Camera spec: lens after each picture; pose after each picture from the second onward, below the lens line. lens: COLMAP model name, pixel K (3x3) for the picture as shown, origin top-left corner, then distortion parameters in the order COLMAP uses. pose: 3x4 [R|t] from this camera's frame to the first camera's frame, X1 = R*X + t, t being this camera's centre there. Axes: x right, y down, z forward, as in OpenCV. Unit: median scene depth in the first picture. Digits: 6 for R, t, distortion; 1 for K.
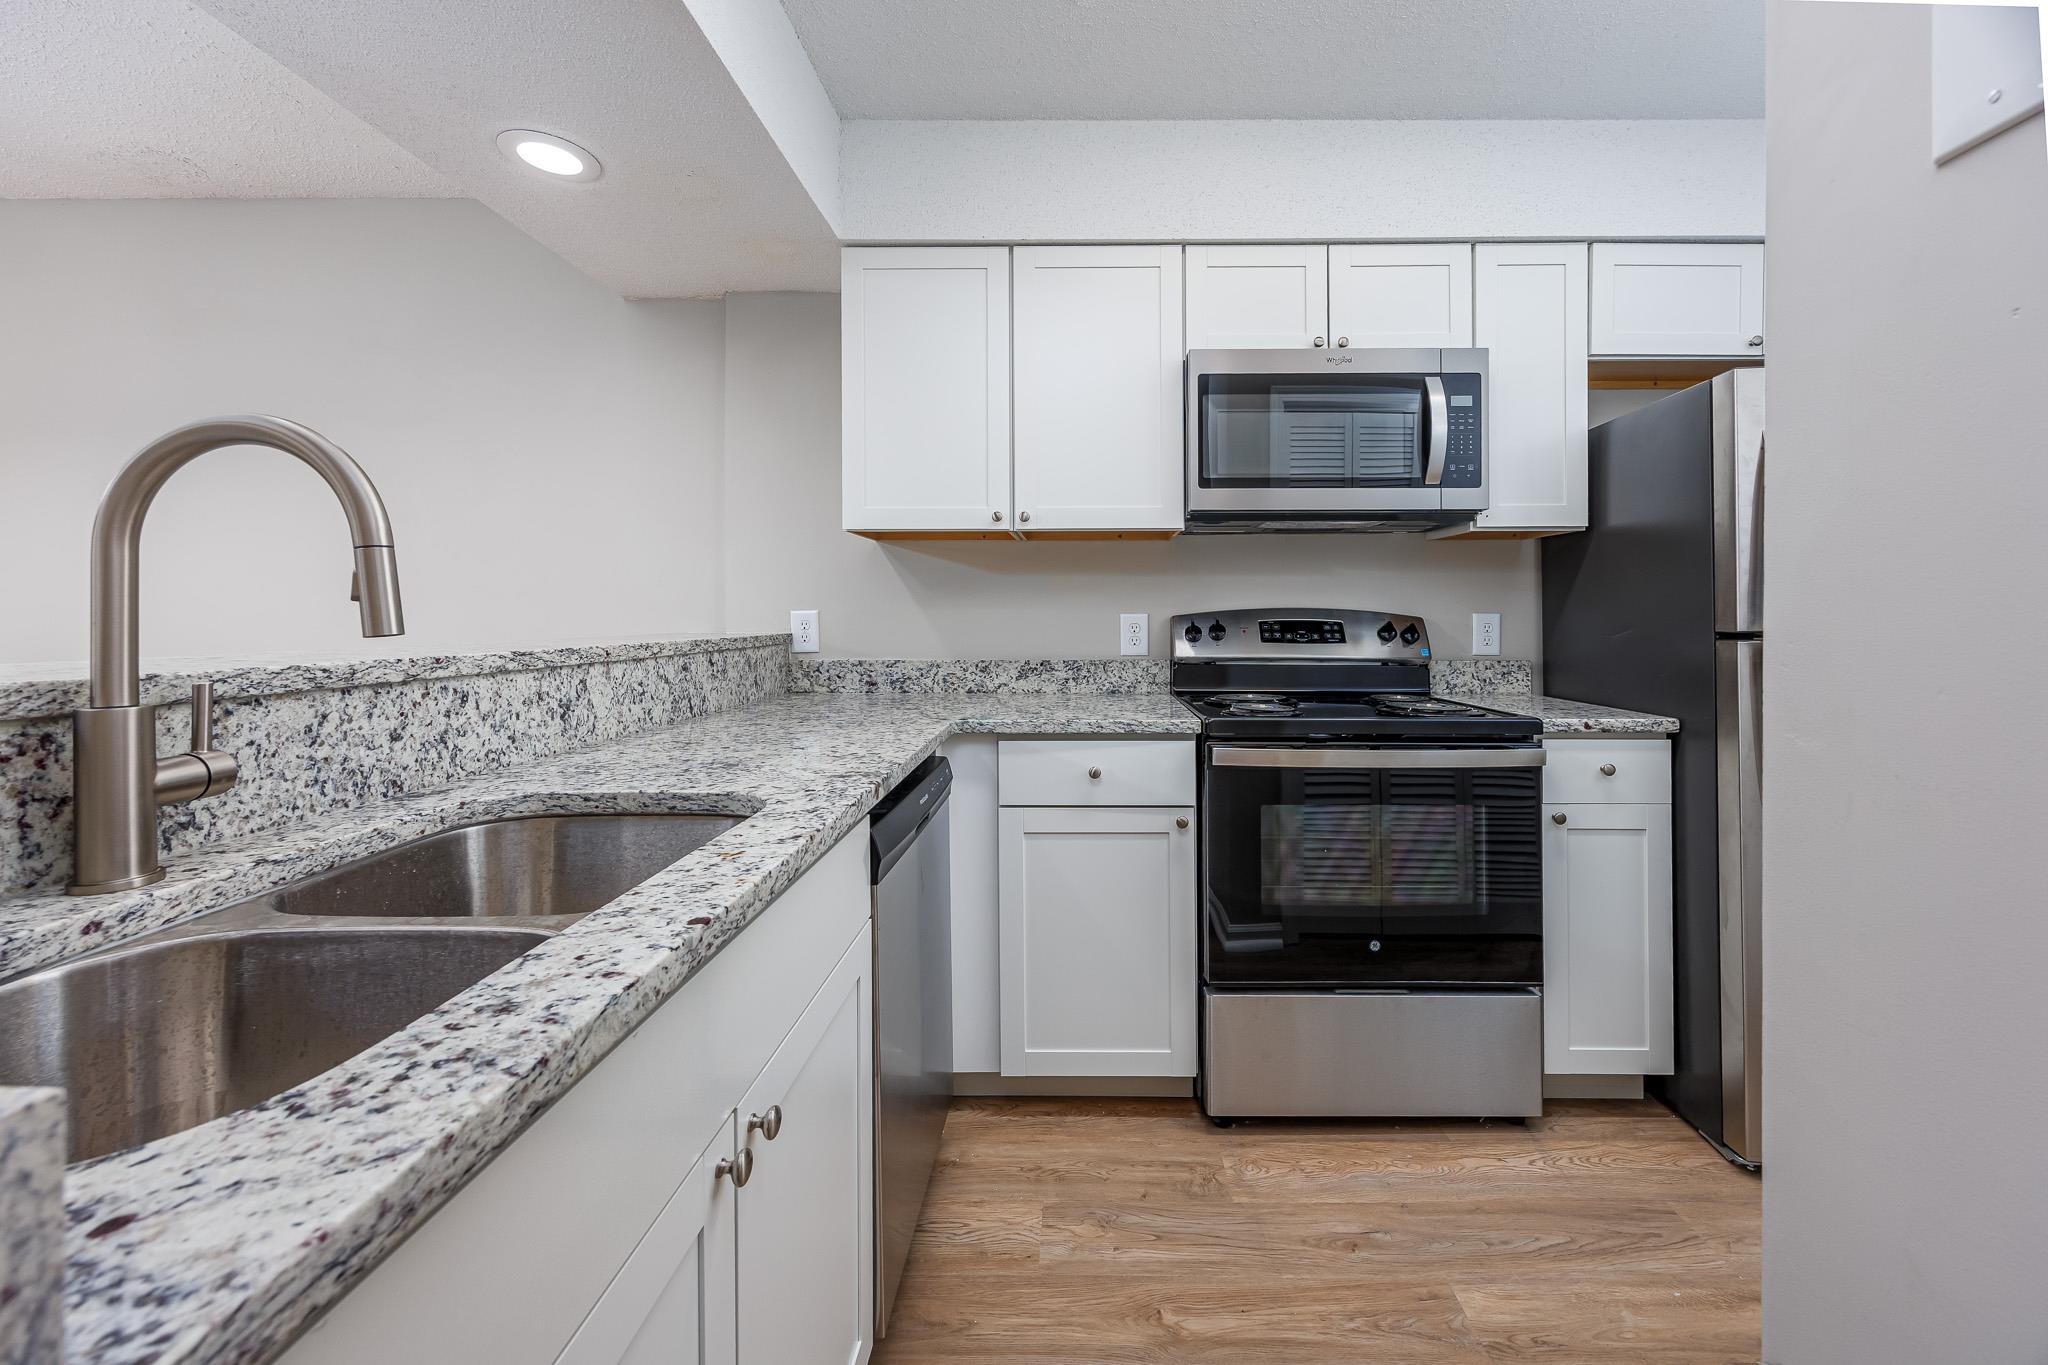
lens RADIAL K [[822.7, 0, 1091.3], [0, 822.7, 610.2], [0, 0, 1]] dist [0.003346, -0.001549]
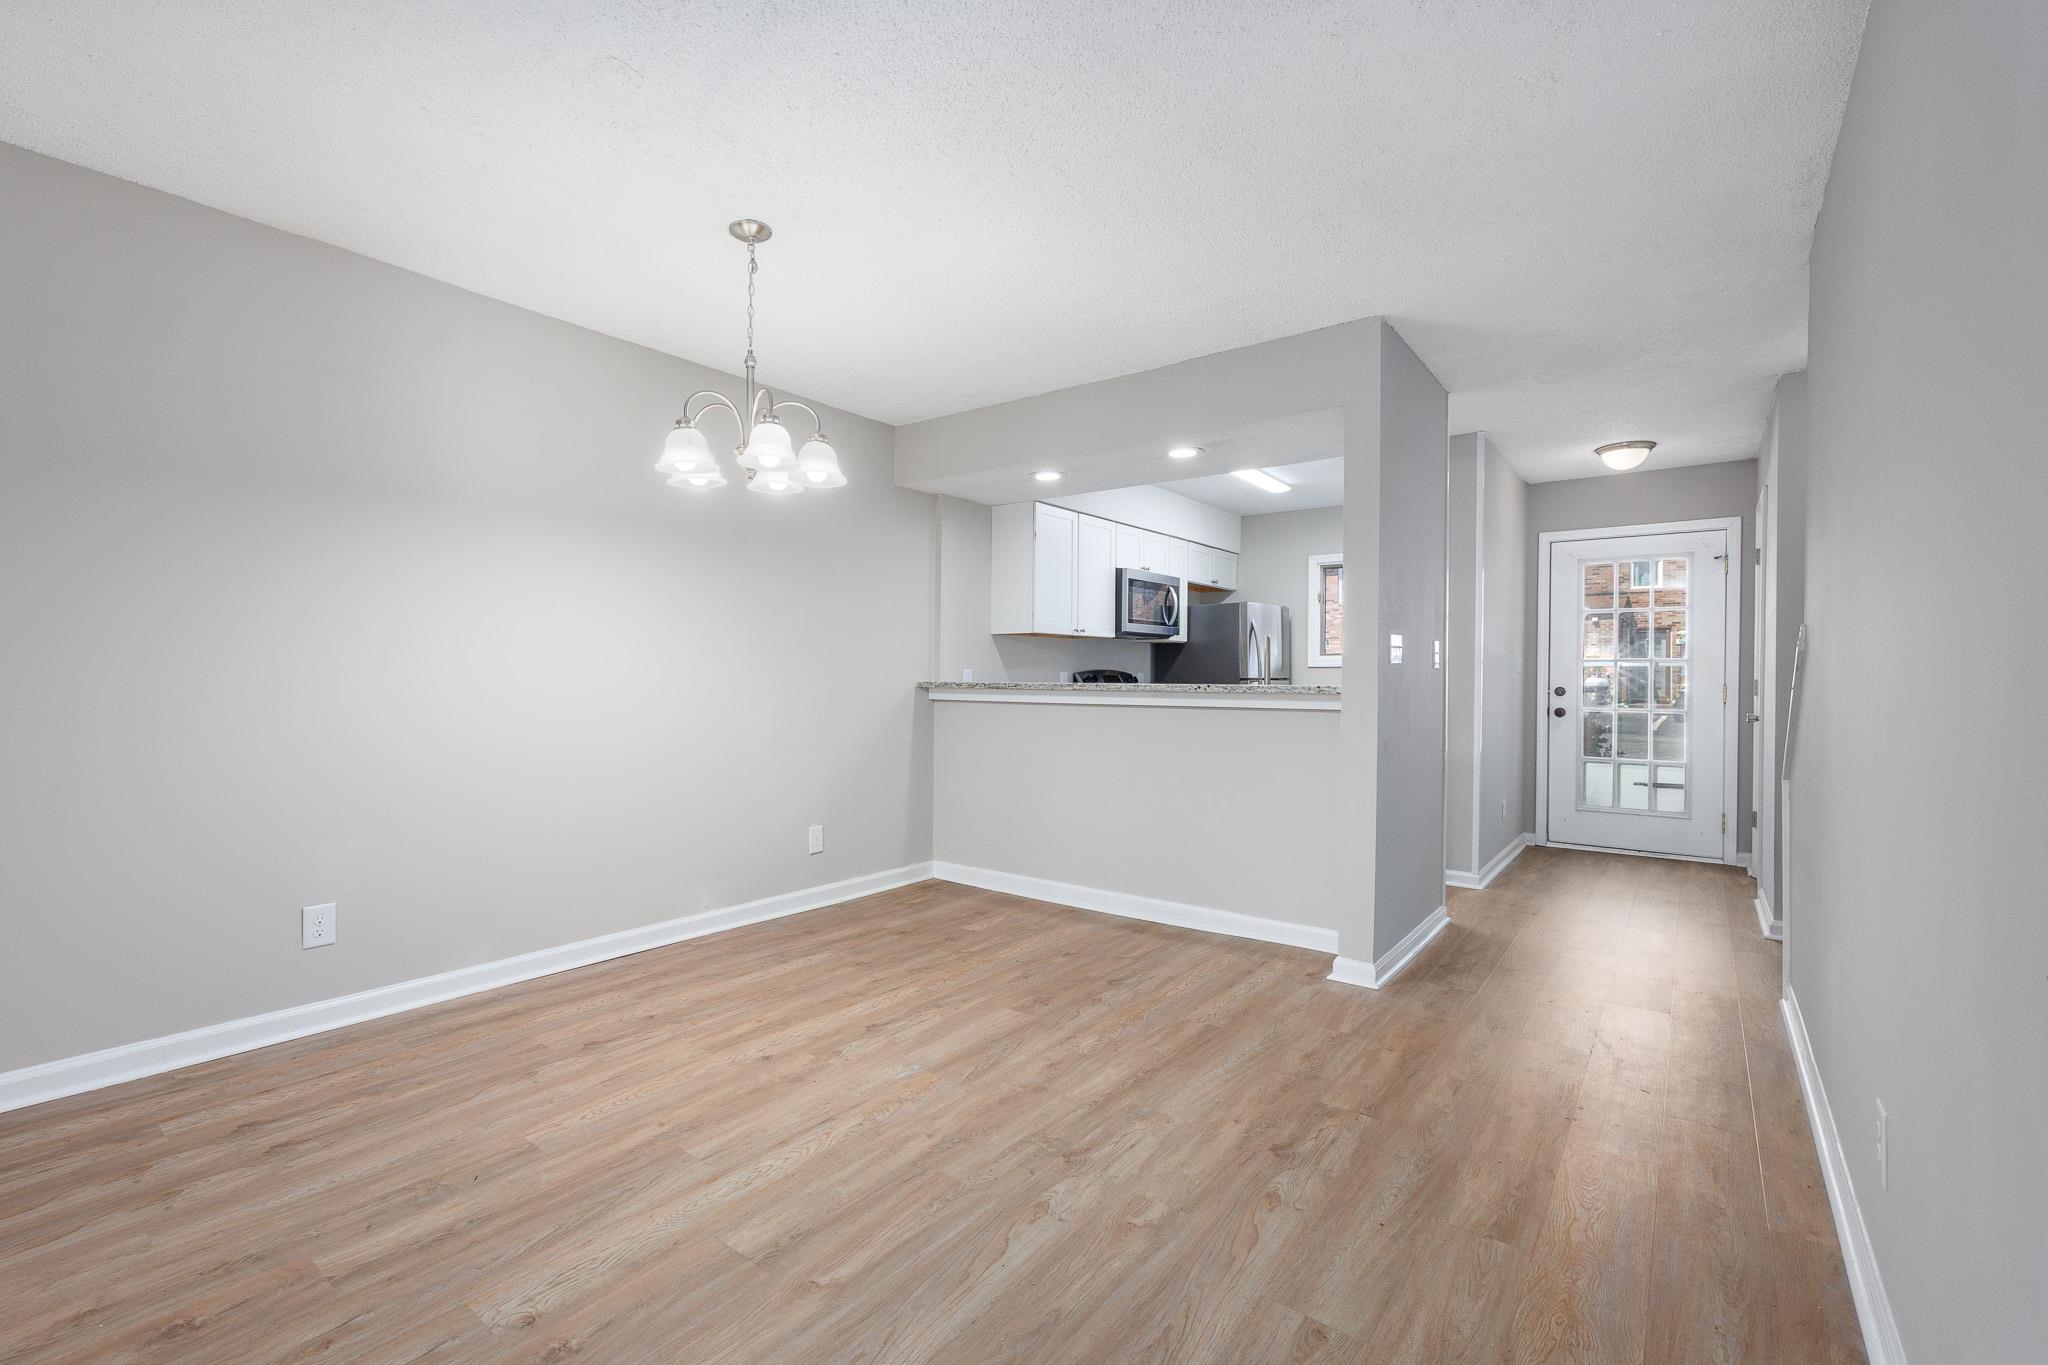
lens RADIAL K [[879.1, 0, 1003.5], [0, 879.1, 683.5], [0, 0, 1]] dist [-0.002928, 0.000615]
pose [[0.617748, -0.005364, 0.786358, -2.539209], [-0.011069, 0.999818, 0.015515, 0.002064], [-0.786298, -0.018288, 0.617576, -0.431795]]
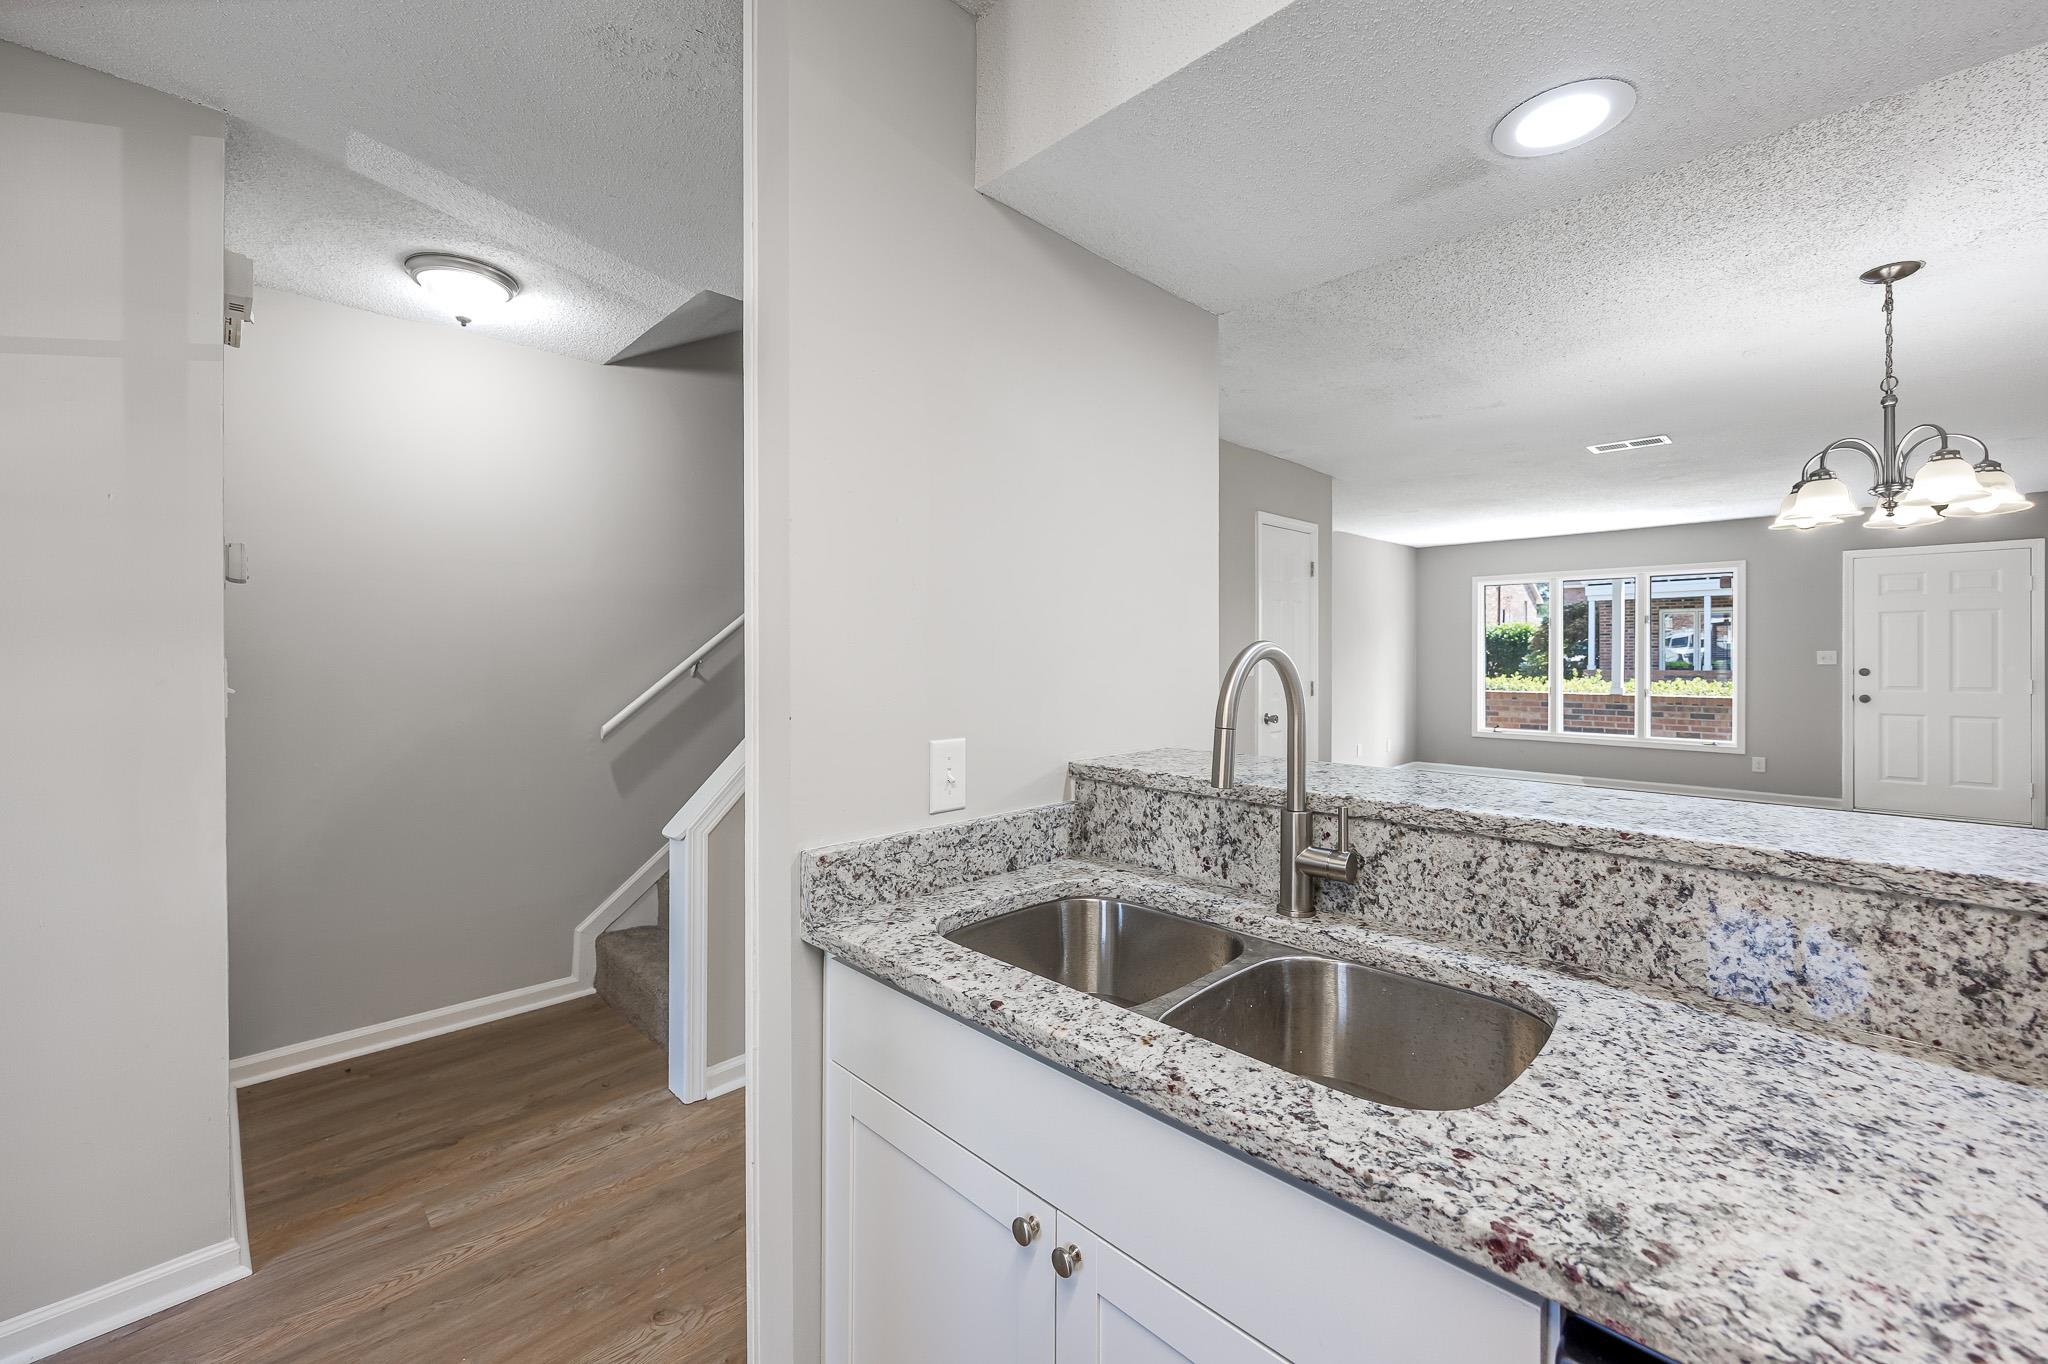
lens RADIAL K [[822.7, 0, 1018.4], [0, 822.7, 649.7], [0, 0, 1]] dist [0.003346, -0.001549]
pose [[-0.724852, 0.000555, -0.688905, 0.174957], [0.009772, 0.999907, -0.009477, -0.082889], [0.688836, -0.013602, -0.724790, 0.727396]]
